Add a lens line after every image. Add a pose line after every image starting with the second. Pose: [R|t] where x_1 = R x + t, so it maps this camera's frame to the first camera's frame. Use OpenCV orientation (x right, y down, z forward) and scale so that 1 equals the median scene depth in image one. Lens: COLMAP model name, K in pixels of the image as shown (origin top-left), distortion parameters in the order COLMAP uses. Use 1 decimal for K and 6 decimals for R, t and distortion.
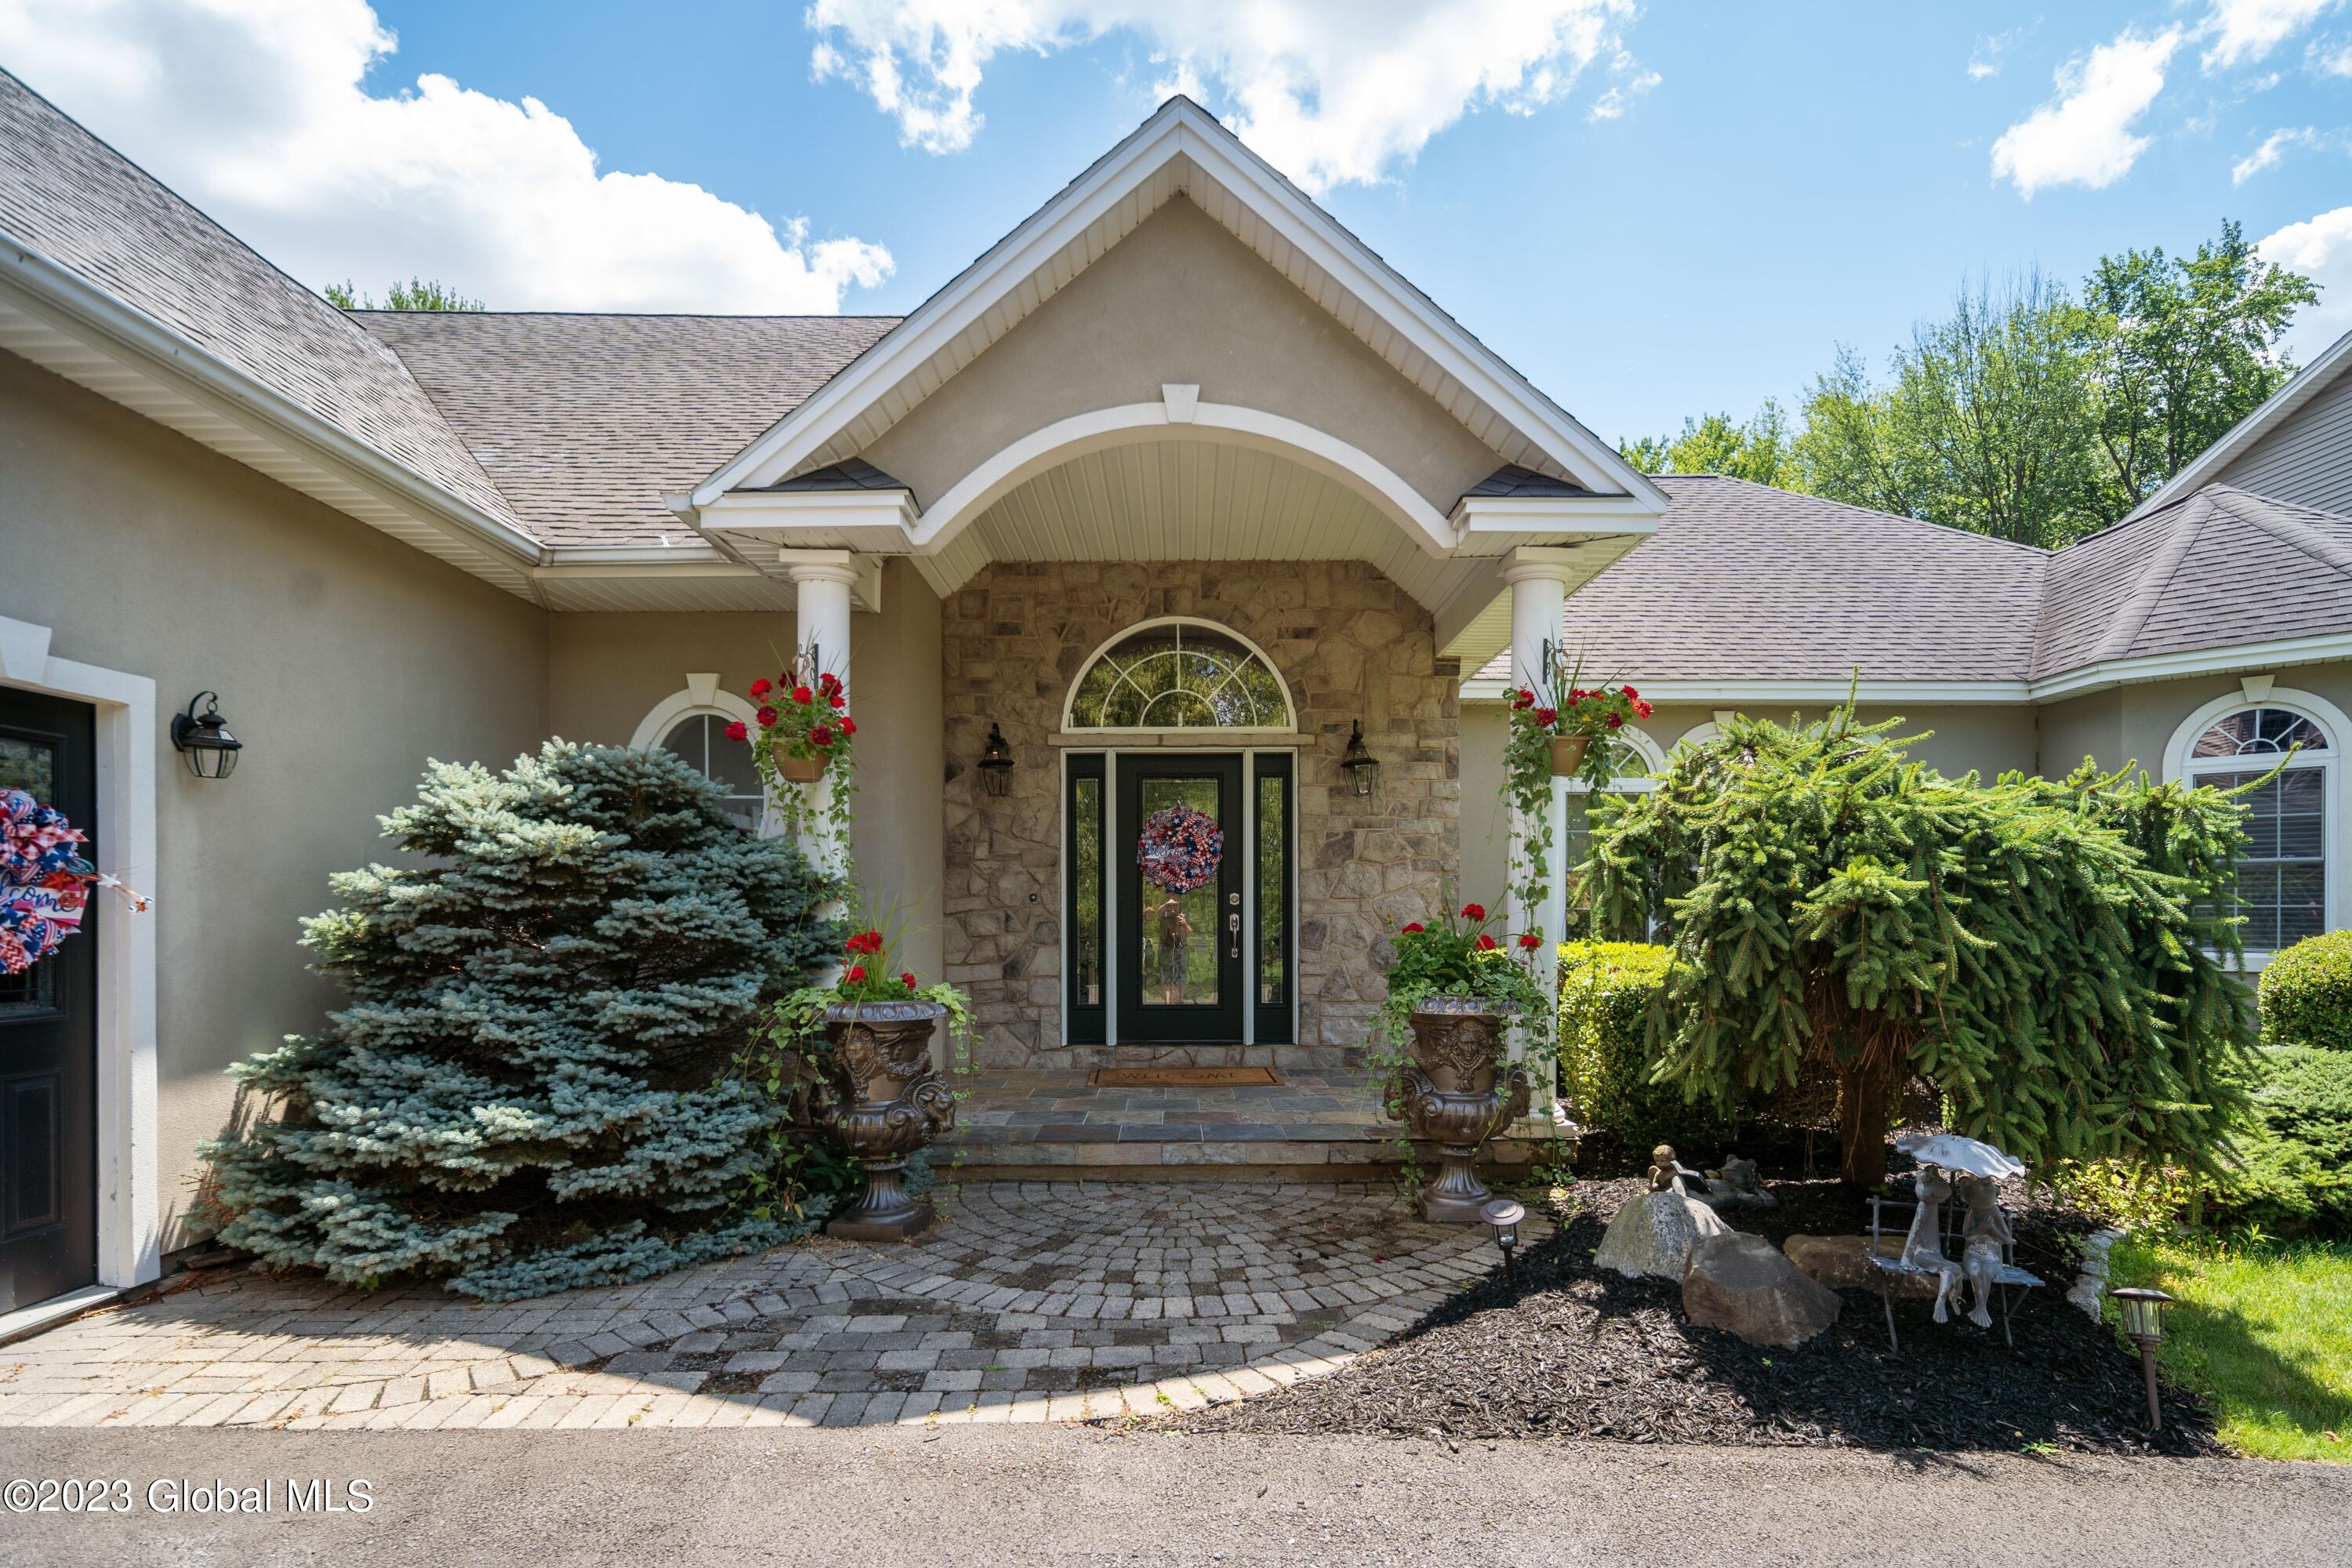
lens RADIAL K [[1170.4, 0, 1177.0], [0, 1170.4, 779.3], [0, 0, 1]] dist [0.005865, 0.000180]
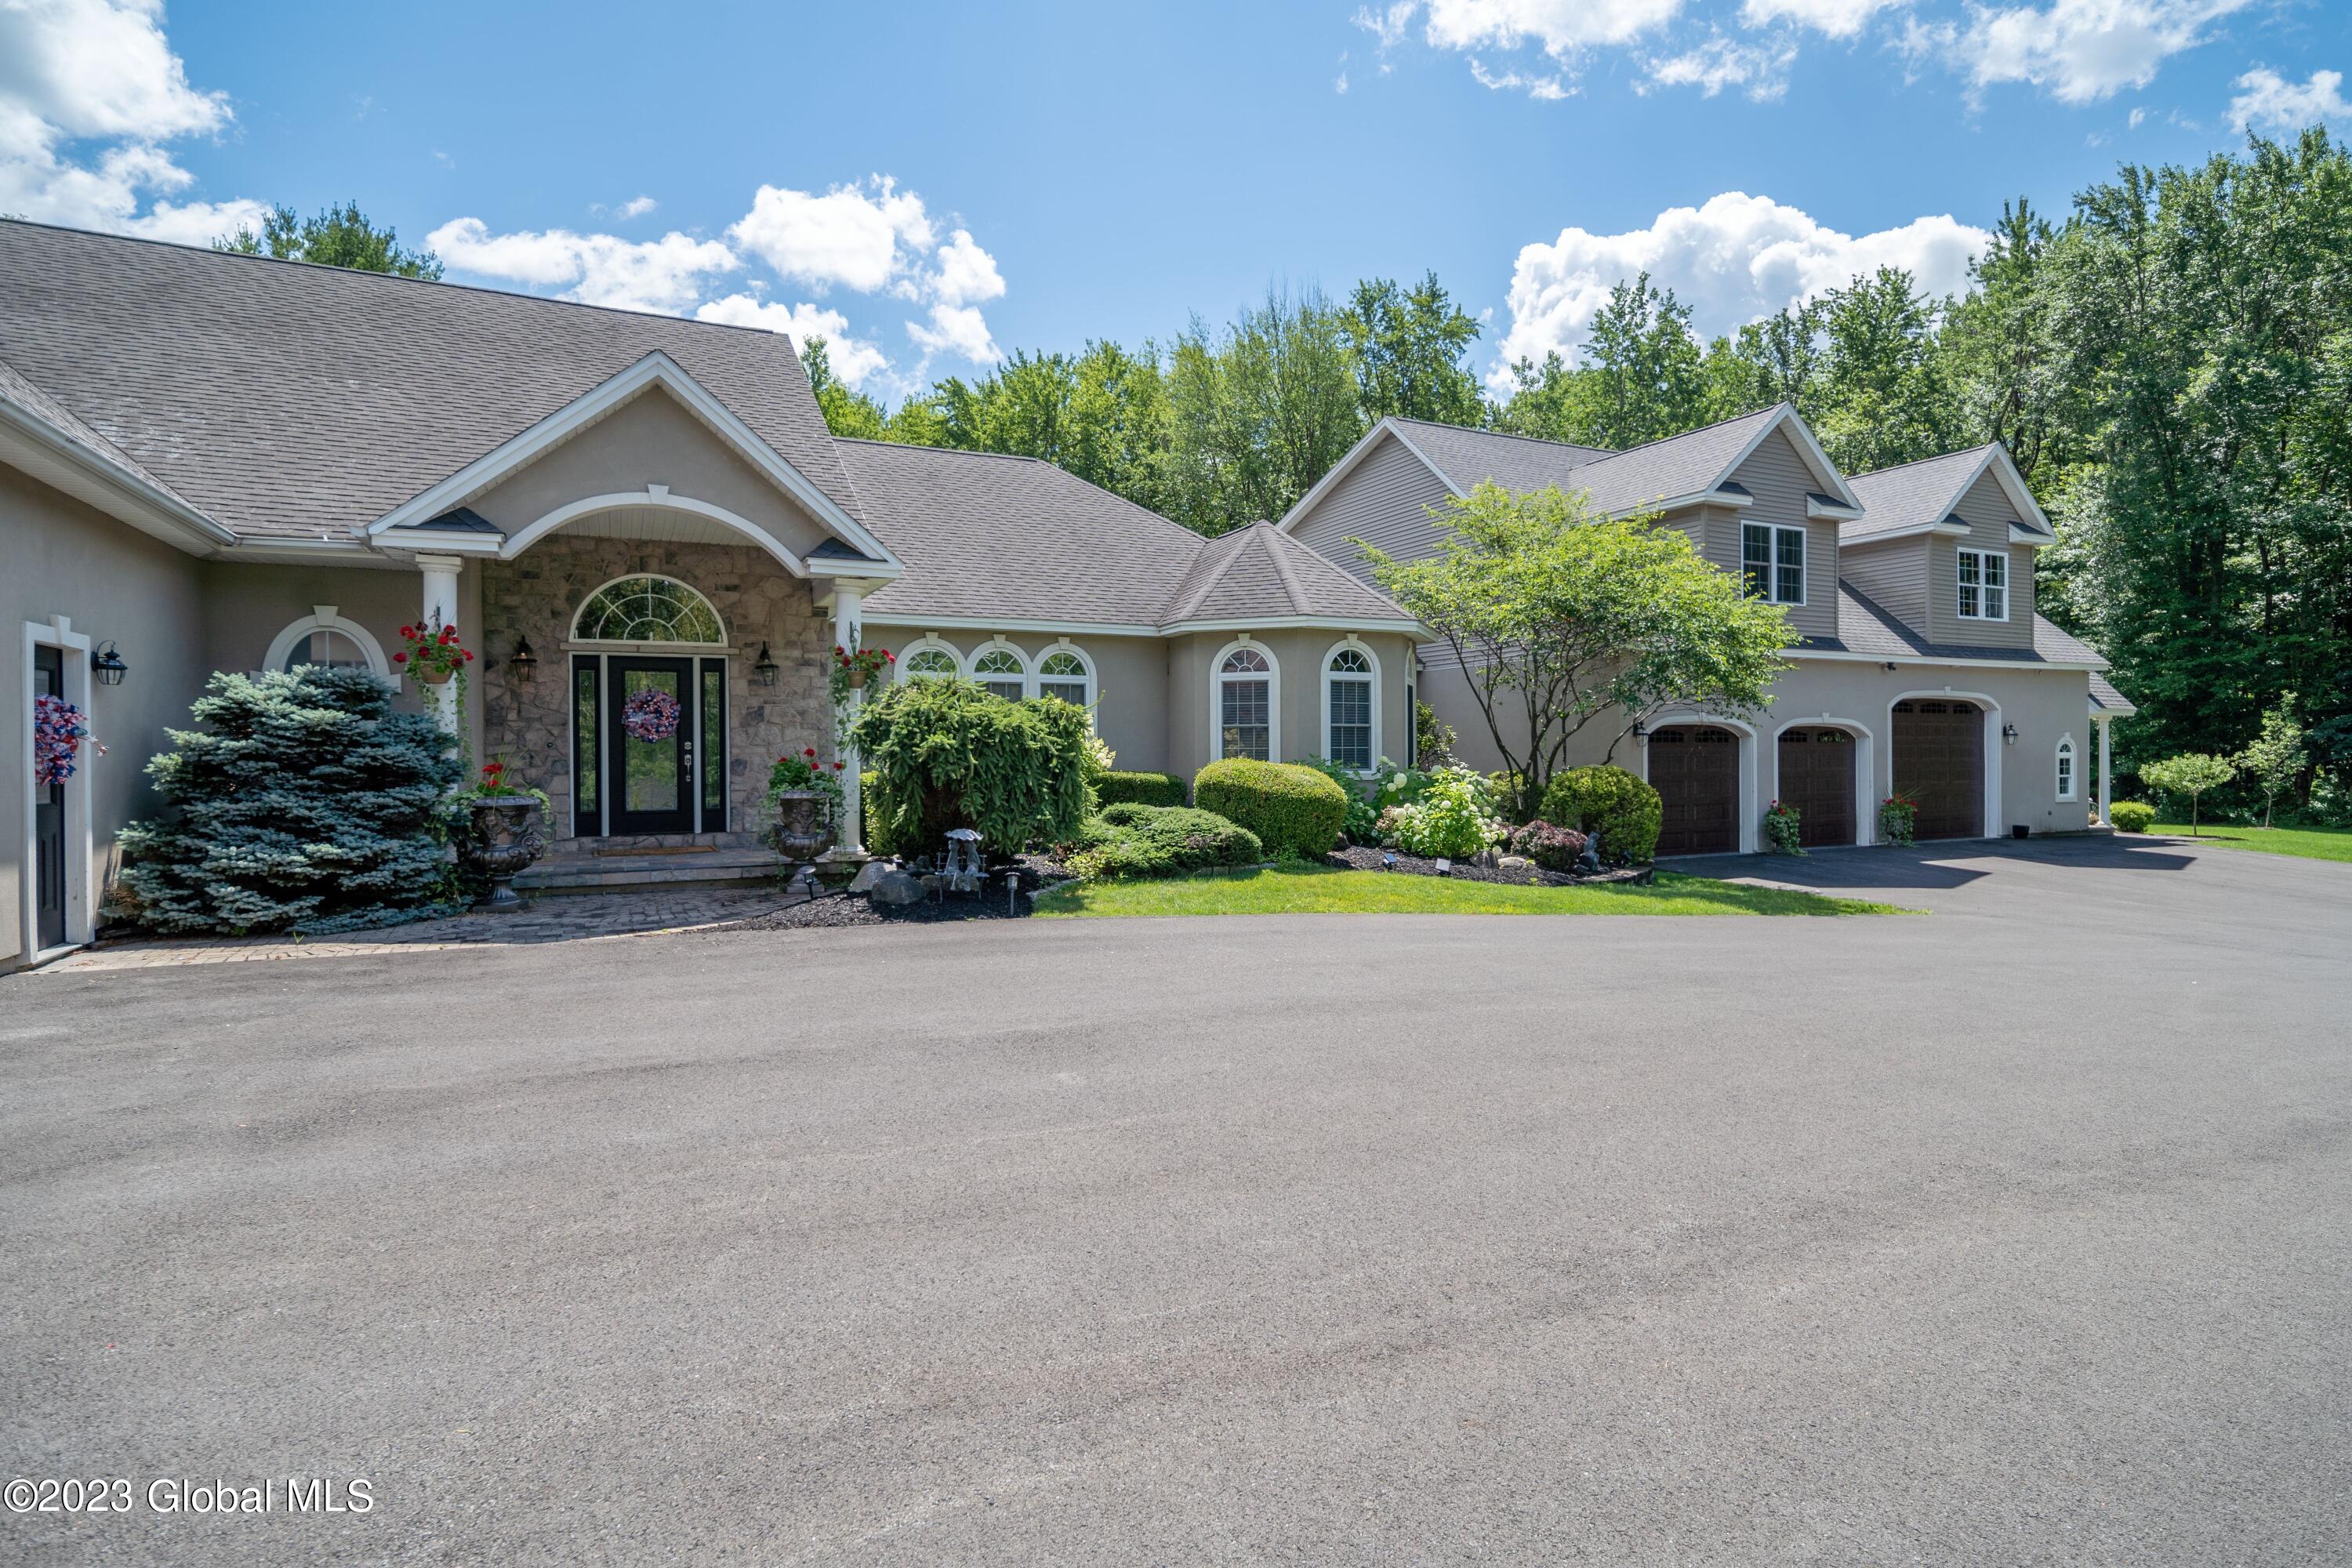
lens RADIAL K [[1170.4, 0, 1177.0], [0, 1170.4, 779.3], [0, 0, 1]] dist [0.005865, 0.000180]
pose [[0.900165, -0.013997, 0.435325, -0.073433], [-0.044106, 0.991416, 0.123079, -0.124131], [-0.433311, -0.129991, 0.891821, -1.143437]]
